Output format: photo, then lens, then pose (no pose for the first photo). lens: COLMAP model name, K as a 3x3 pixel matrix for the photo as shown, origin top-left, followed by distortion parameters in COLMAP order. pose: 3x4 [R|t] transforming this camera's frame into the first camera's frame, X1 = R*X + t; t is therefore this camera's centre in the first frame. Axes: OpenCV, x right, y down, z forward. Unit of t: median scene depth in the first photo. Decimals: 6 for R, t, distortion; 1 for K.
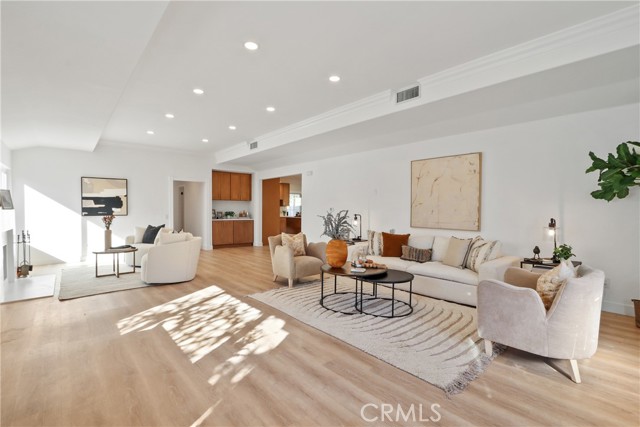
lens RADIAL K [[296.2, 0, 320.0], [0, 296.2, 213.5], [0, 0, 1]] dist [-0.010615, -0.000243]
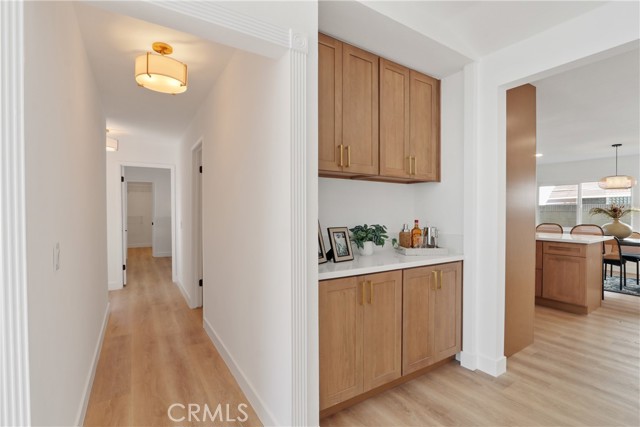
lens RADIAL K [[296.2, 0, 320.0], [0, 296.2, 213.5], [0, 0, 1]] dist [-0.010615, -0.000243]
pose [[0.986732, 0.001222, -0.162353, -0.417620], [-0.002153, 0.999982, -0.005554, -0.020393], [0.162344, 0.005830, 0.986717, 1.035735]]
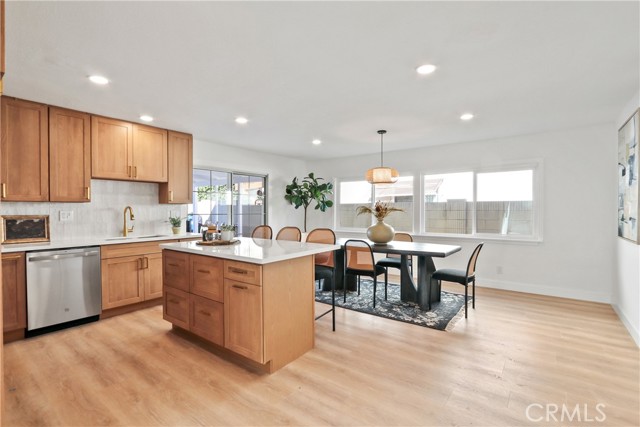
lens RADIAL K [[308.7, 0, 320.0], [0, 308.7, 213.5], [0, 0, 1]] dist [-0.003305, -0.000412]
pose [[0.982564, -0.009636, 0.185677, -0.060168], [0.010266, 0.999944, -0.002433, -0.024237], [-0.185643, 0.004297, 0.982608, 1.262138]]
